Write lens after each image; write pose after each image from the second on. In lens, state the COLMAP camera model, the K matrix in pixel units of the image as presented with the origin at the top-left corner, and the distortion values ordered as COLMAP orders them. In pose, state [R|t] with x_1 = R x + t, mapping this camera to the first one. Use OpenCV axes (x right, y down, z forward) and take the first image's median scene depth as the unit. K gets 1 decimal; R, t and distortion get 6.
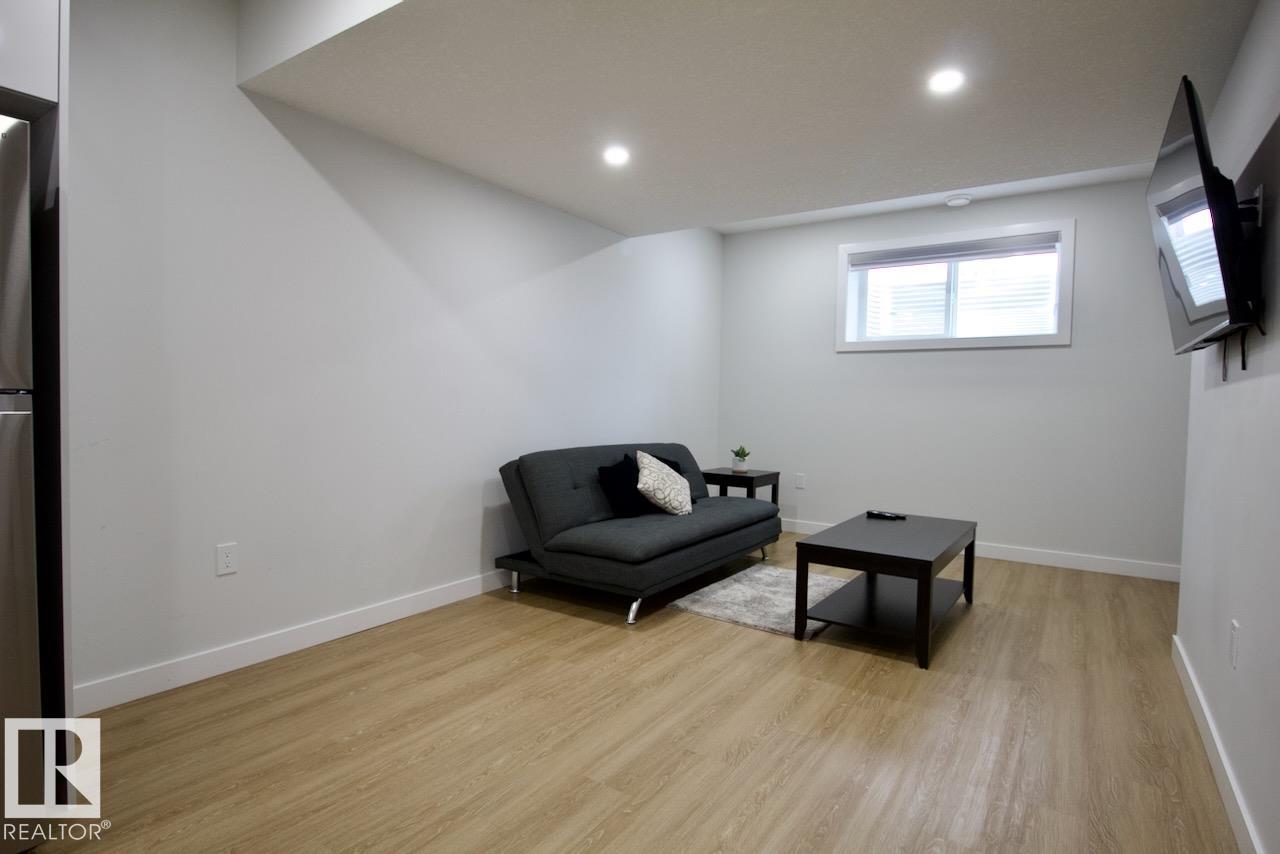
lens RADIAL K [[666.5, 0, 644.4], [0, 666.5, 430.1], [0, 0, 1]] dist [0.003812, -0.011675]
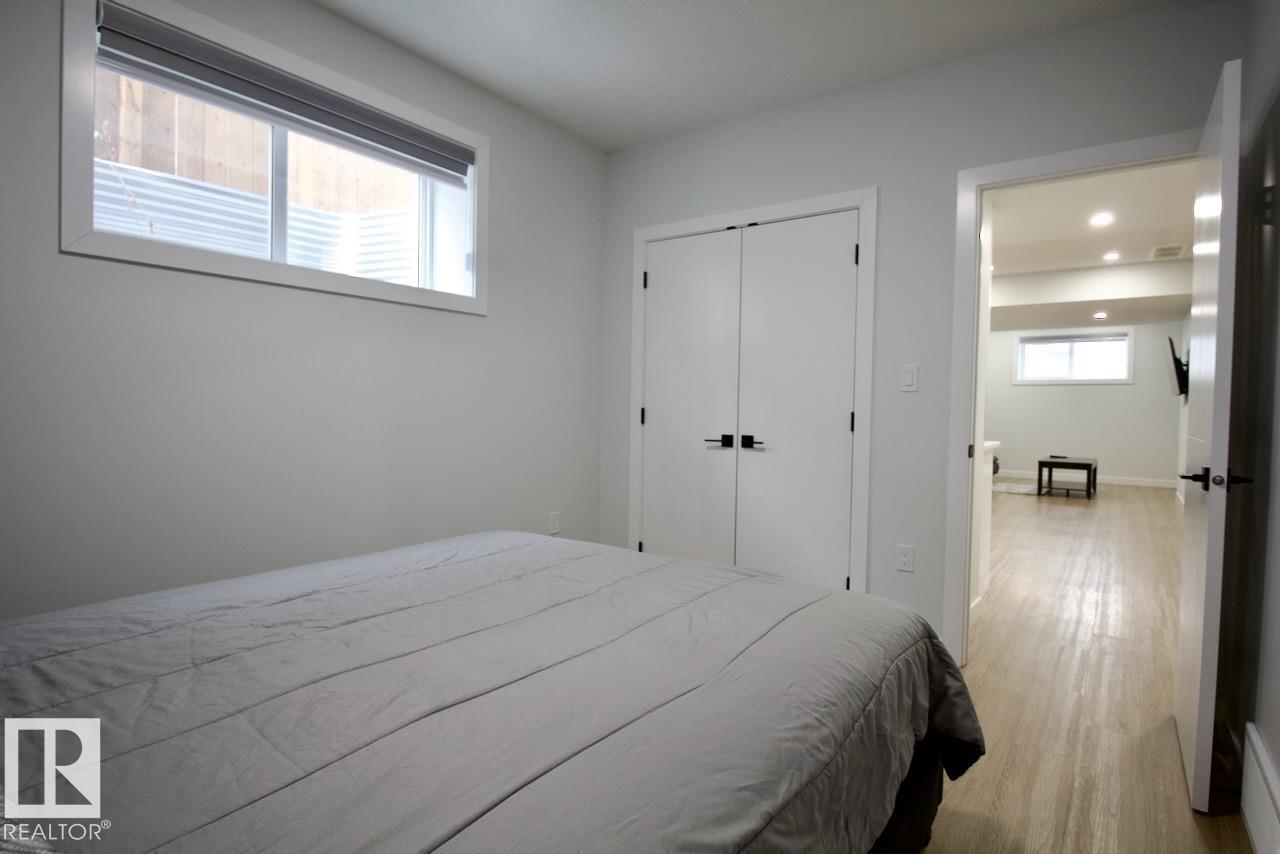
lens RADIAL K [[666.5, 0, 644.4], [0, 666.5, 430.1], [0, 0, 1]] dist [0.003812, -0.011675]
pose [[0.999208, -0.004768, -0.039514, -1.531099], [0.004220, 0.999894, -0.013949, 0.084216], [0.039576, 0.013771, 0.999122, -2.169780]]
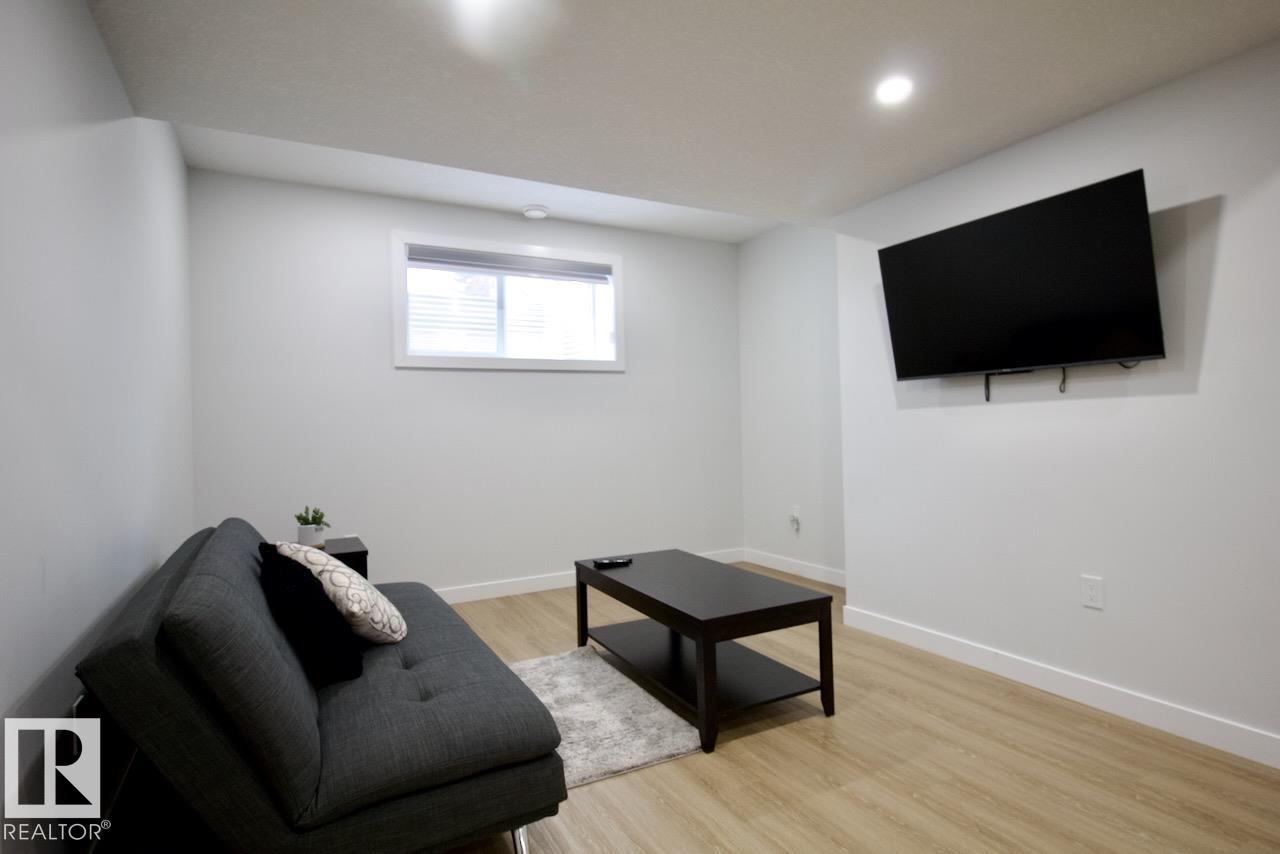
lens RADIAL K [[658.8, 0, 640.9], [0, 658.8, 425.8], [0, 0, 1]] dist [0.000416, -0.012943]
pose [[0.463744, -0.029283, 0.885485, -0.521043], [0.069167, 0.997600, -0.003233, -0.058609], [-0.883265, 0.062746, 0.464656, 0.832420]]
